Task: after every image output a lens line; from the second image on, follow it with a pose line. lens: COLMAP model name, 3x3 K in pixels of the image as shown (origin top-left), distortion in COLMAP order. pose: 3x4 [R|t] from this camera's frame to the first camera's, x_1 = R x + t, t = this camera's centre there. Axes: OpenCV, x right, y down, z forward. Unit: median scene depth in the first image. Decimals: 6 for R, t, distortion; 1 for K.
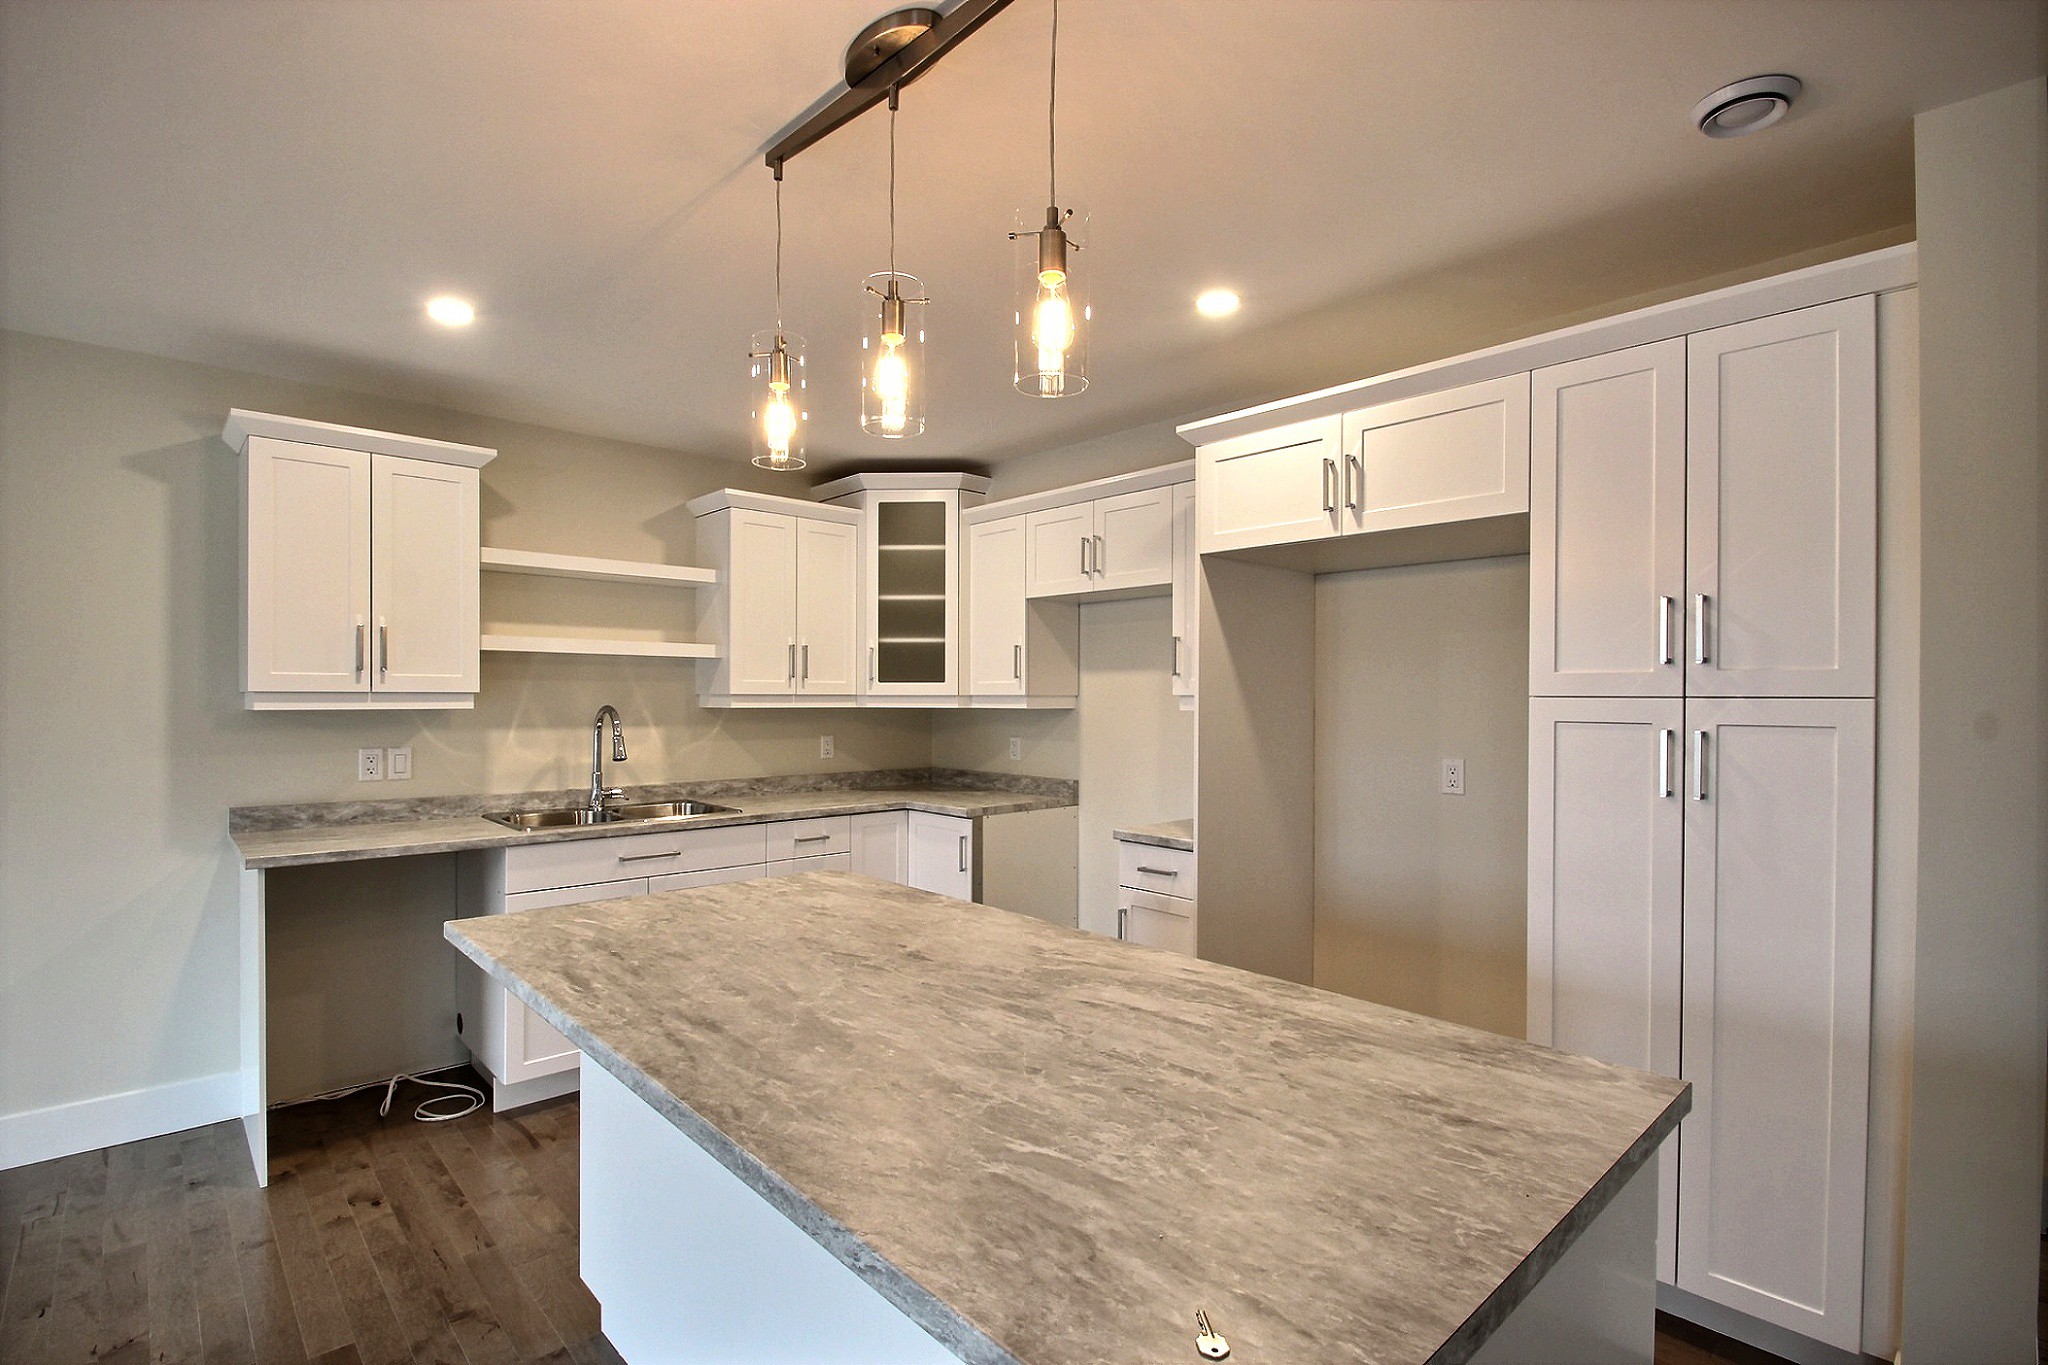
lens RADIAL K [[950.7, 0, 1015.0], [0, 950.7, 690.2], [0, 0, 1]] dist [-0.002034, -0.000563]
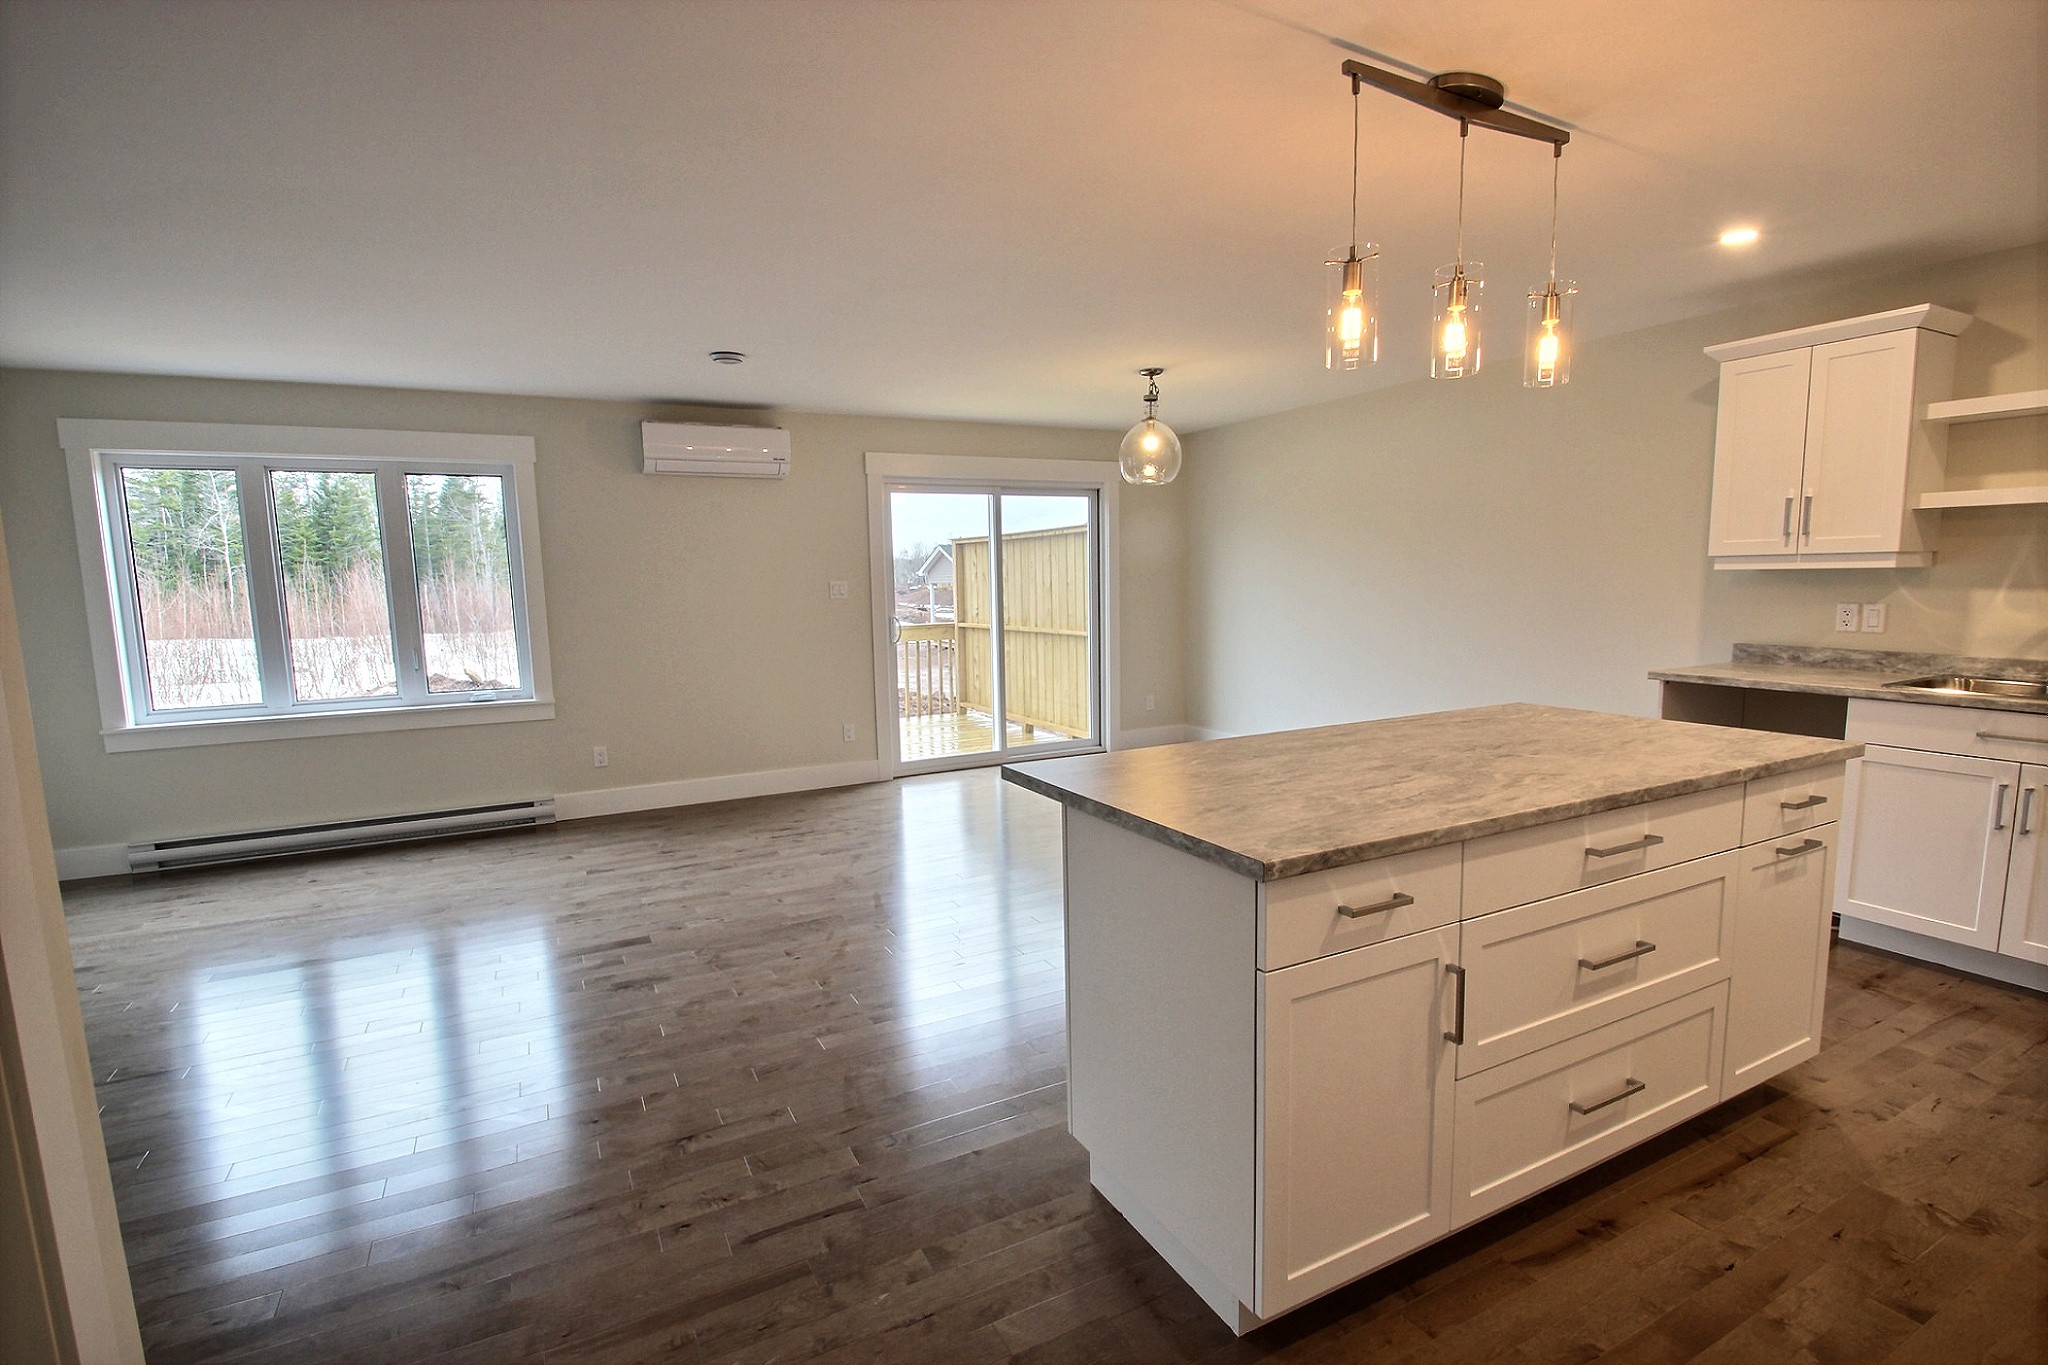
lens RADIAL K [[950.7, 0, 1013.2], [0, 950.7, 691.4], [0, 0, 1]] dist [-0.002034, -0.000563]
pose [[-0.265693, 0.120110, -0.956546, 0.681816], [0.026770, 0.992745, 0.117219, 0.006287], [0.963686, 0.005538, -0.266981, 0.342819]]
